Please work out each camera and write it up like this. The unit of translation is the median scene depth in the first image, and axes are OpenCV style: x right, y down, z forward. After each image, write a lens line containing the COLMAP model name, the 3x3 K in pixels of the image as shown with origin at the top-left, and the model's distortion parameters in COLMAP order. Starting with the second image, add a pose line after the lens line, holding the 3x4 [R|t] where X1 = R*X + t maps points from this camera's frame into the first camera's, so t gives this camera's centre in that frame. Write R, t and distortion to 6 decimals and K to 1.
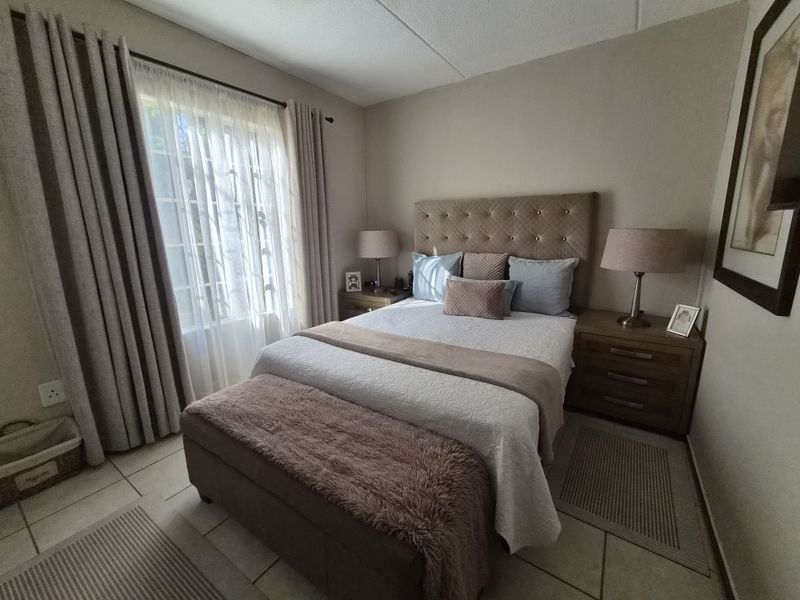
lens RADIAL K [[334.8, 0, 401.9], [0, 334.8, 302.4], [0, 0, 1]] dist [0.011869, 0.000688]
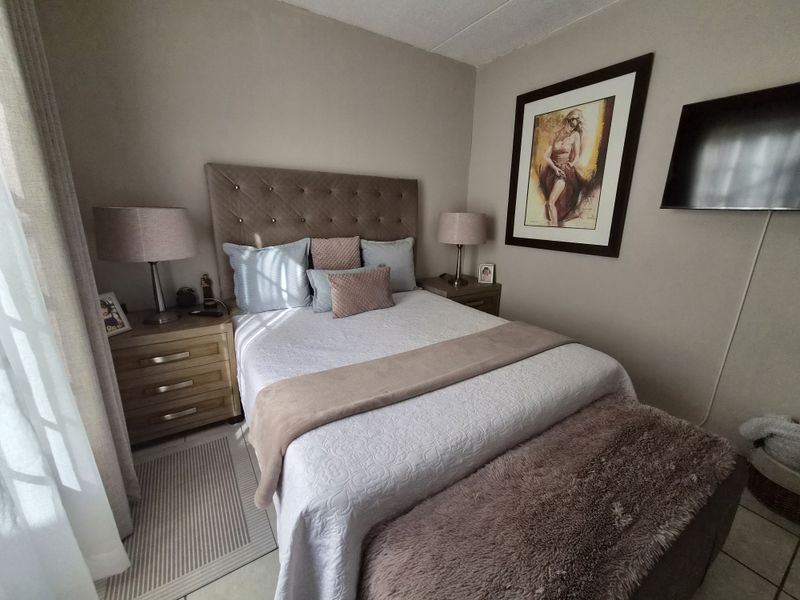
lens RADIAL K [[334.8, 0, 401.9], [0, 334.8, 302.4], [0, 0, 1]] dist [0.011869, 0.000688]
pose [[0.388810, -0.233486, 0.891241, -0.498693], [0.174943, 0.968465, 0.177397, -0.111477], [-0.904556, 0.086943, 0.417396, 0.508779]]
